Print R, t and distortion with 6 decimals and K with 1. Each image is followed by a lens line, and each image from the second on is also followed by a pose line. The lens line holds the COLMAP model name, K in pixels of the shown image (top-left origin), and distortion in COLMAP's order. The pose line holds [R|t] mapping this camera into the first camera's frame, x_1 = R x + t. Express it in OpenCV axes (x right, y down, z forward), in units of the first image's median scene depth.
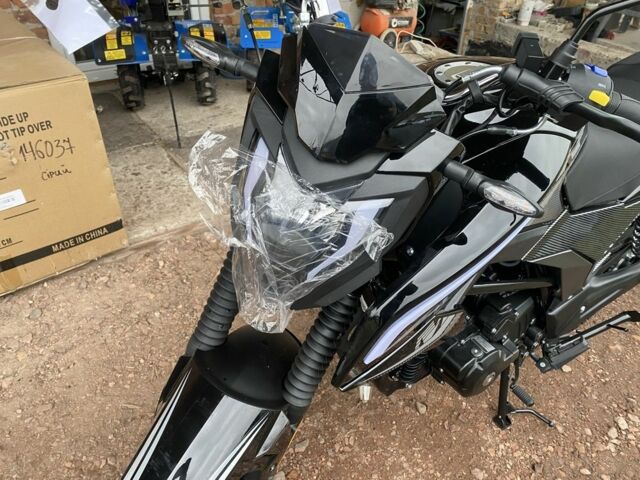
lens RADIAL K [[467.4, 0, 325.4], [0, 467.4, 243.9], [0, 0, 1]] dist [0.013890, -0.005451]
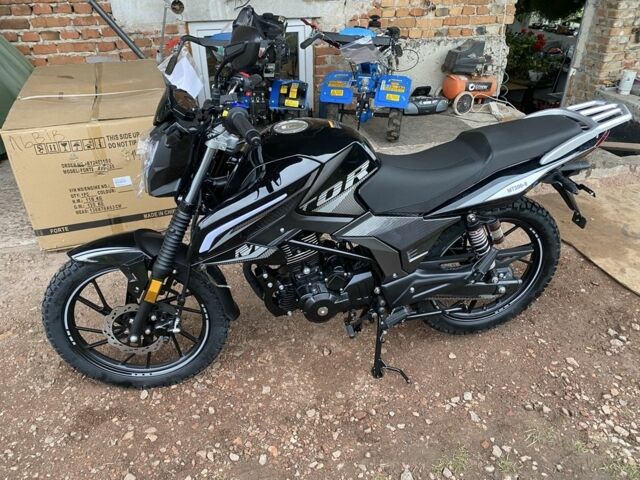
lens RADIAL K [[467.4, 0, 325.4], [0, 467.4, 243.9], [0, 0, 1]] dist [0.013890, -0.005451]
pose [[0.943439, 0.147127, -0.297114, 0.210310], [-0.174461, 0.982346, -0.067529, 0.043992], [0.281934, 0.115544, 0.952451, -0.145801]]
